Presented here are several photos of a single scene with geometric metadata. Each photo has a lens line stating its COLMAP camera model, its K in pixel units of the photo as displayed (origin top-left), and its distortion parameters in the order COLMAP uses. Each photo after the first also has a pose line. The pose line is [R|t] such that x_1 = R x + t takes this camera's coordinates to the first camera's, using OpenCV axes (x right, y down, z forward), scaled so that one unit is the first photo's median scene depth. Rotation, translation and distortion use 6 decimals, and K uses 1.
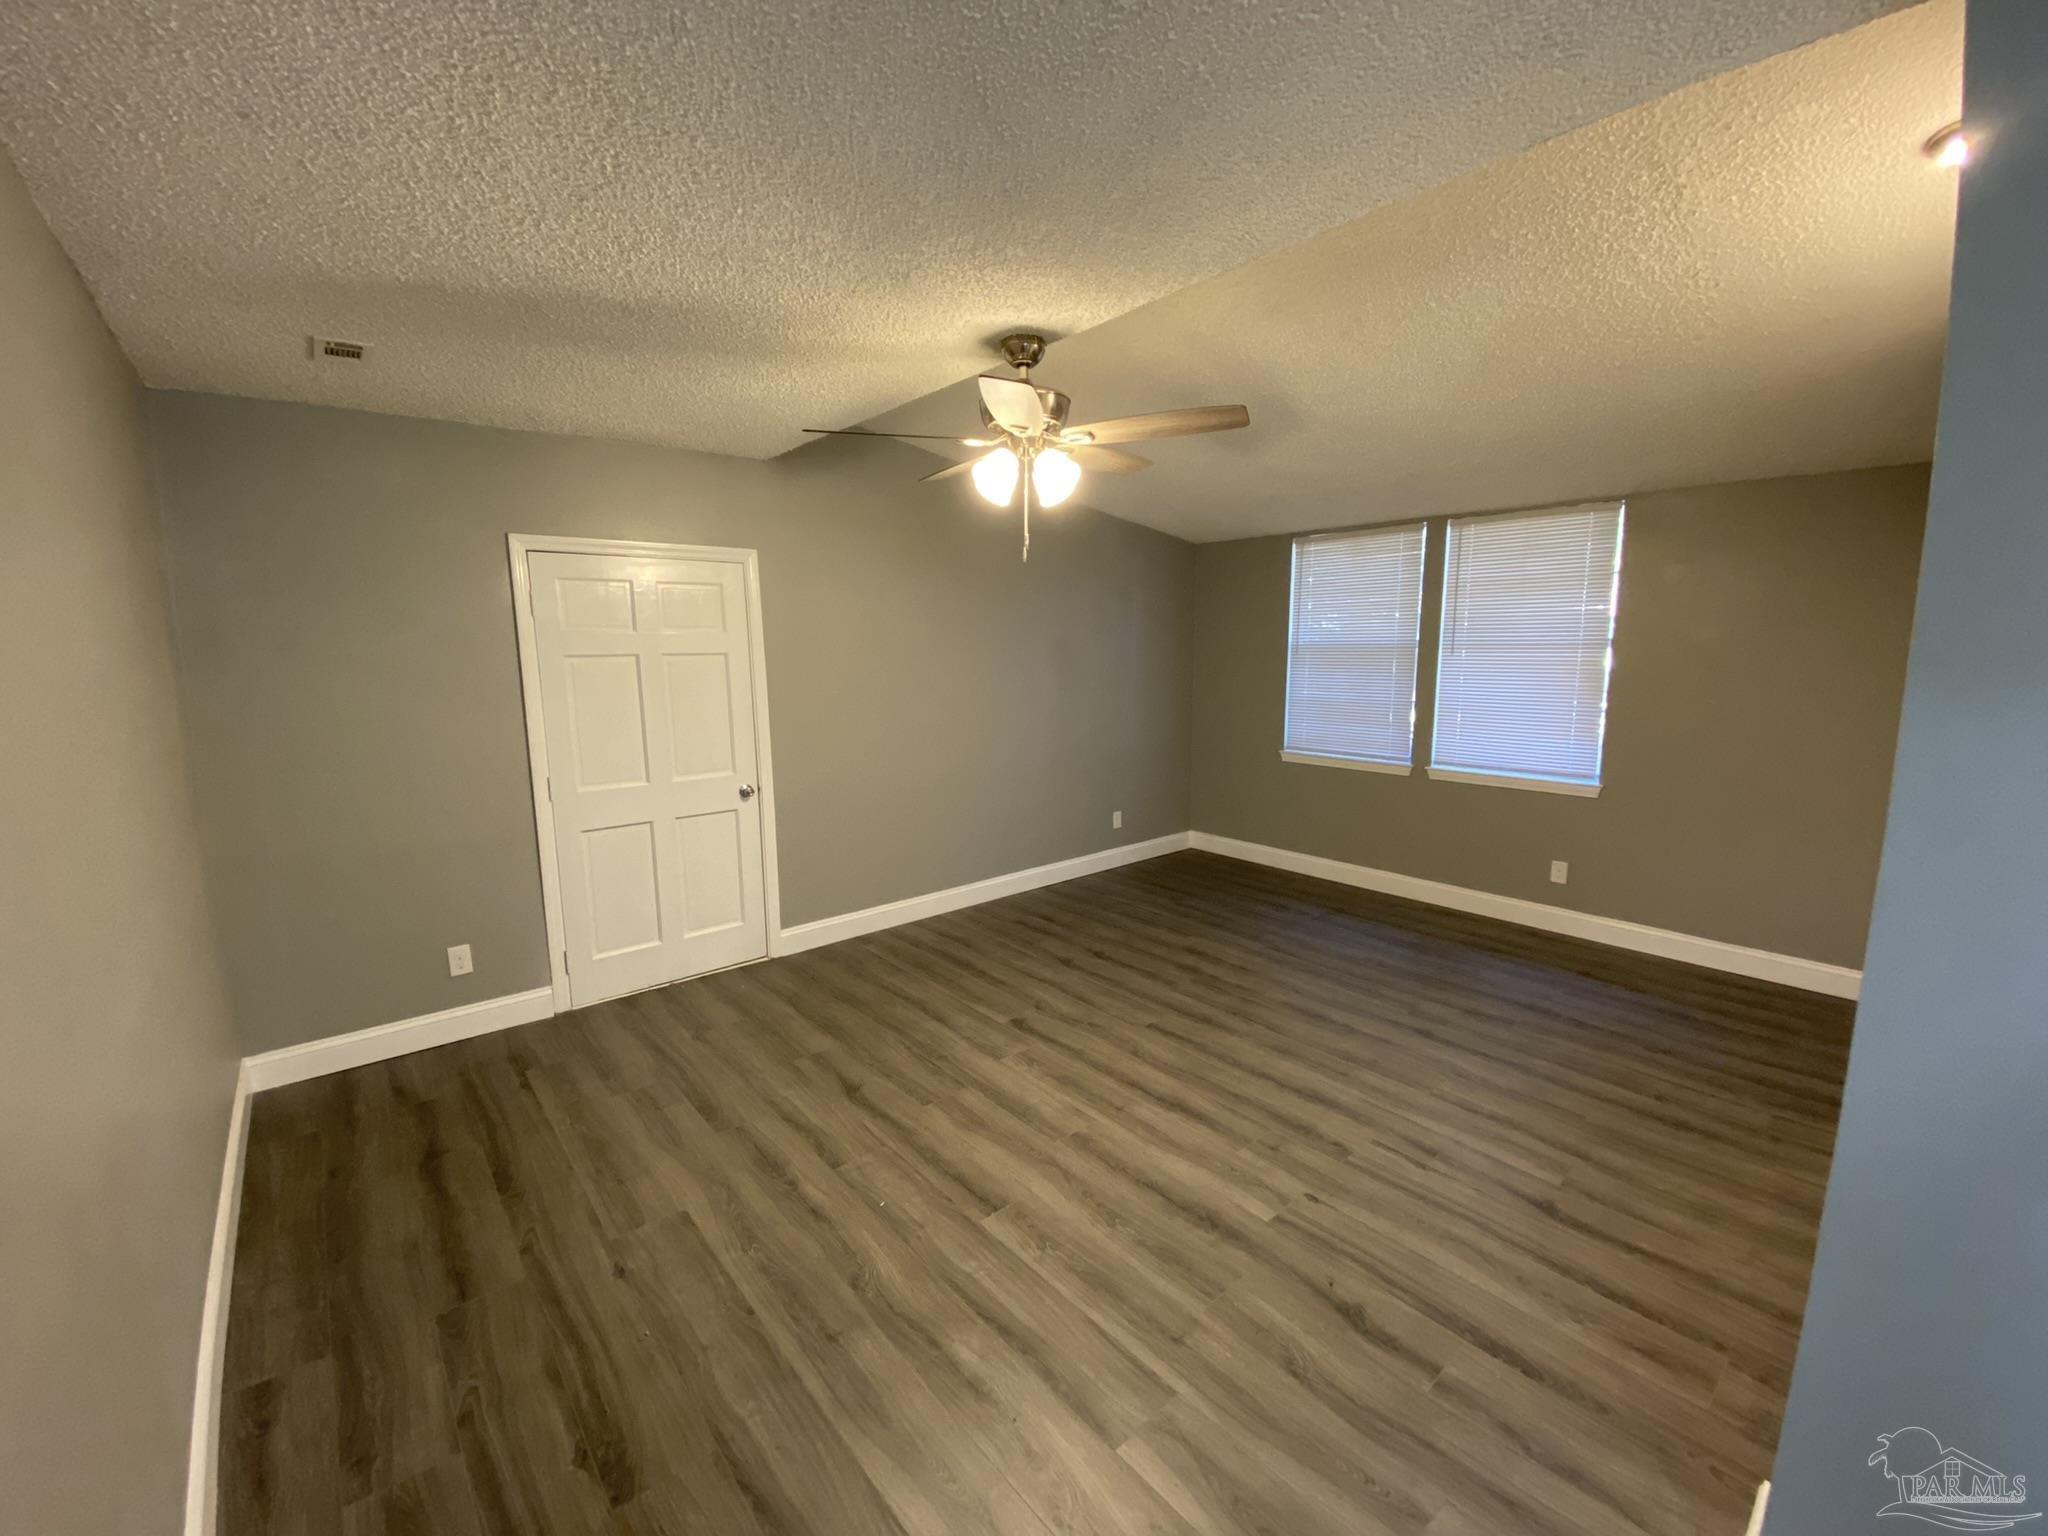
lens RADIAL K [[817.0, 0, 1027.4], [0, 817.0, 764.0], [0, 0, 1]] dist [0.045393, -0.037771]
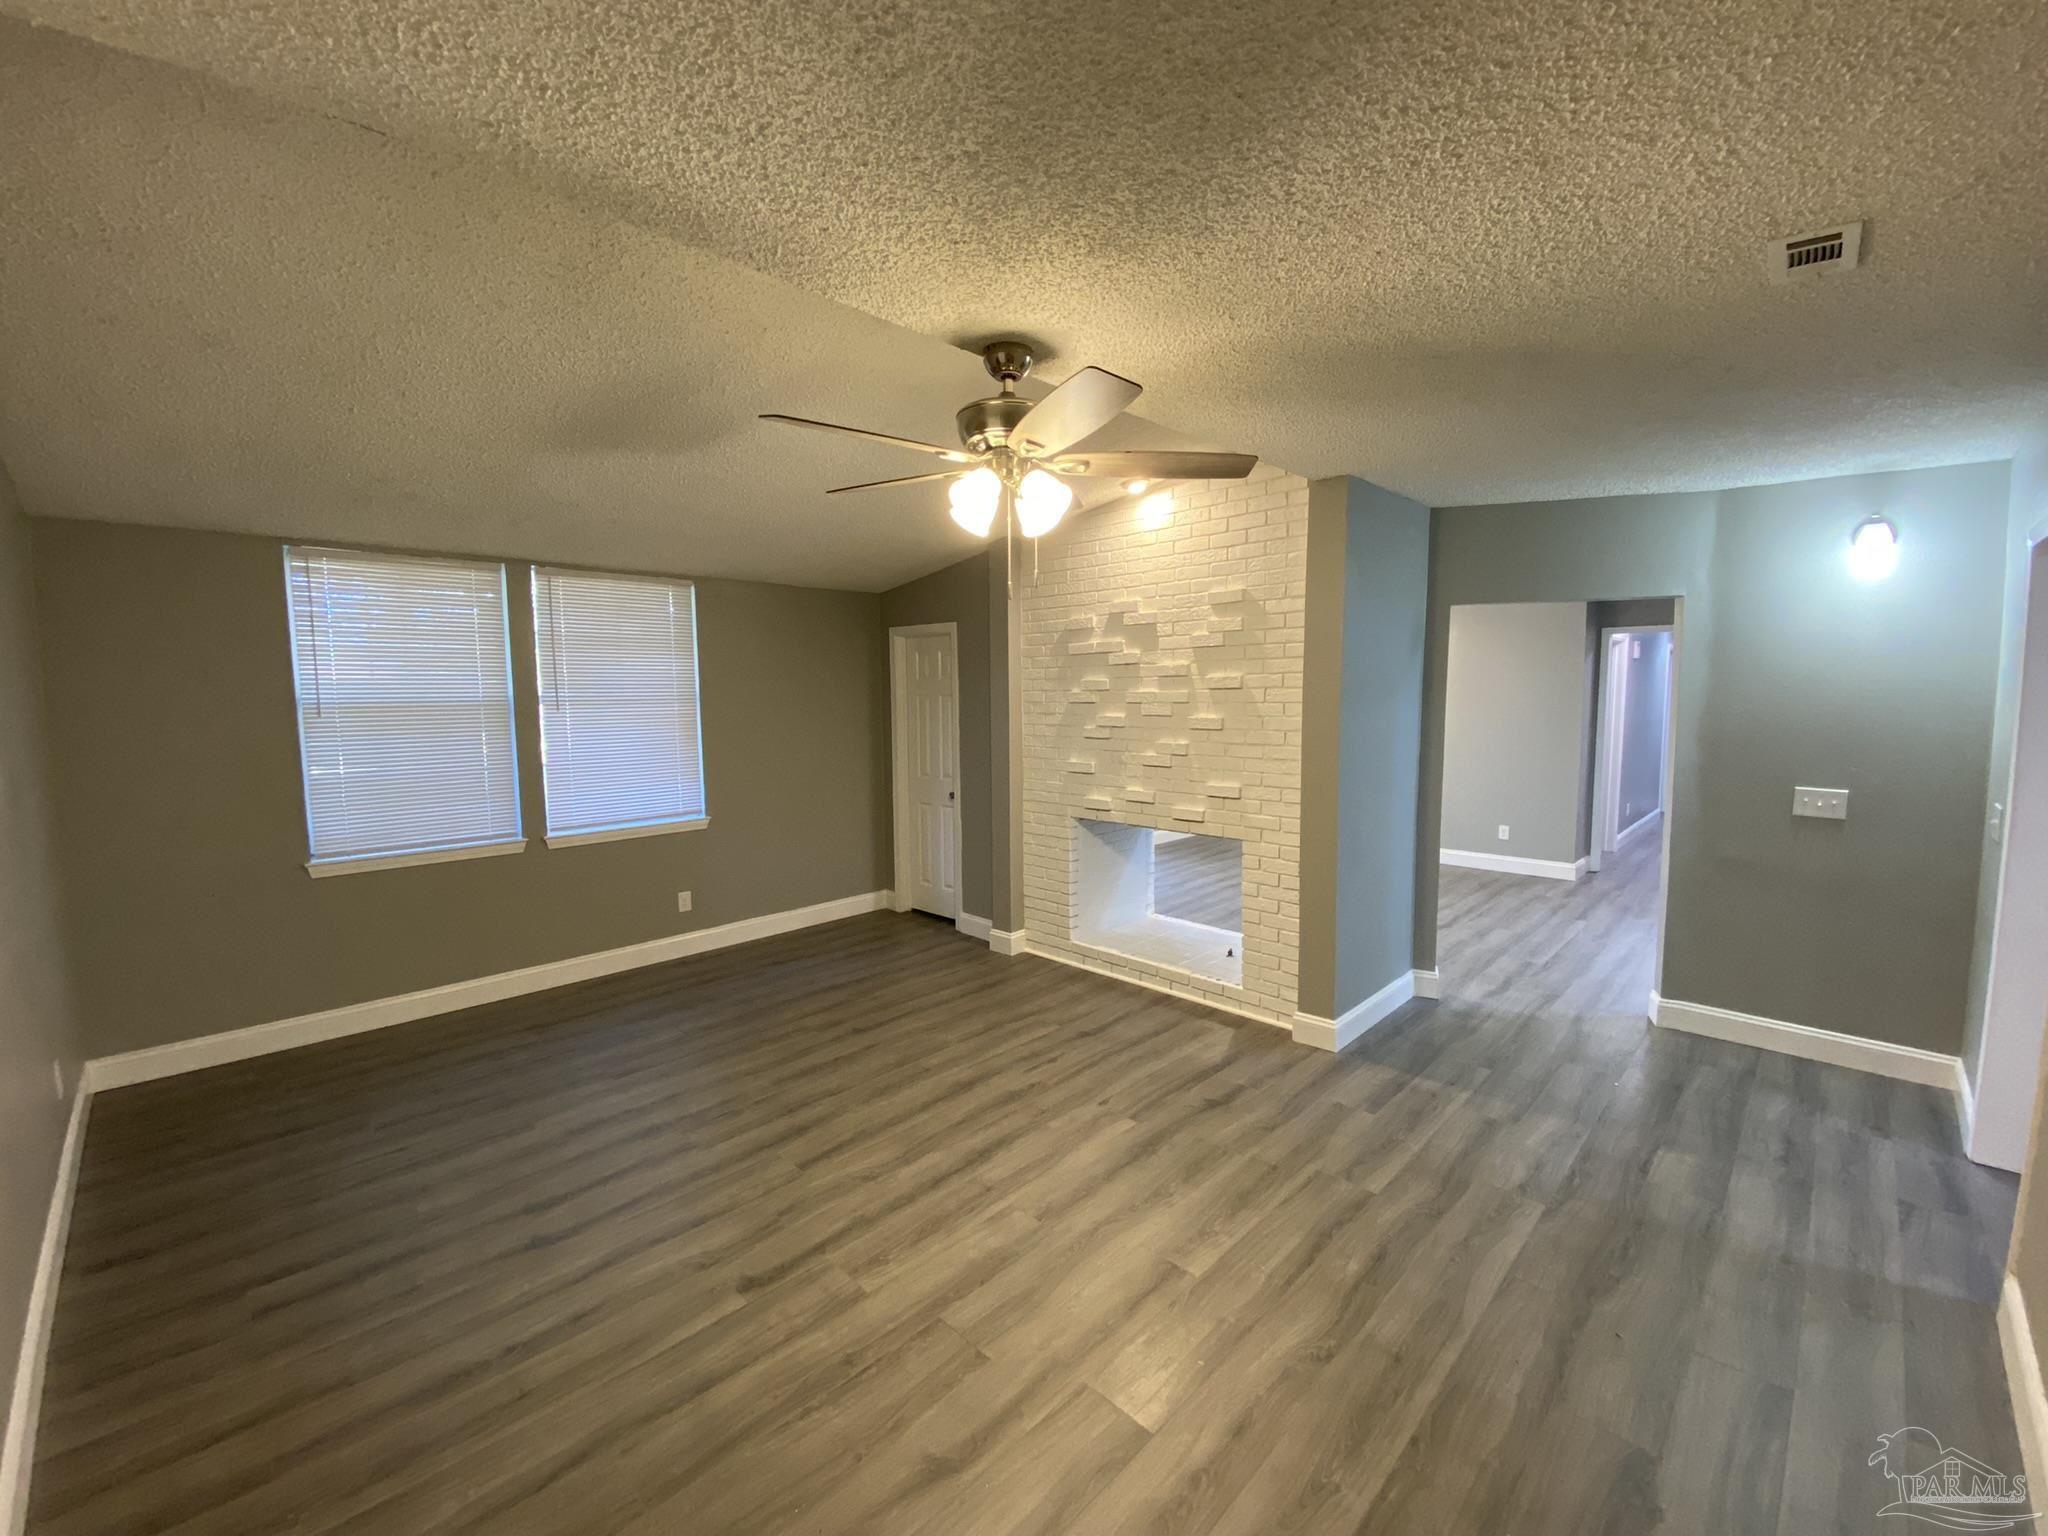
lens RADIAL K [[817.0, 0, 1027.4], [0, 817.0, 764.0], [0, 0, 1]] dist [0.045393, -0.037771]
pose [[-0.076076, -0.082964, 0.993645, -0.668972], [0.156729, 0.983150, 0.094087, -0.115917], [-0.984707, 0.162890, -0.061792, 0.804502]]
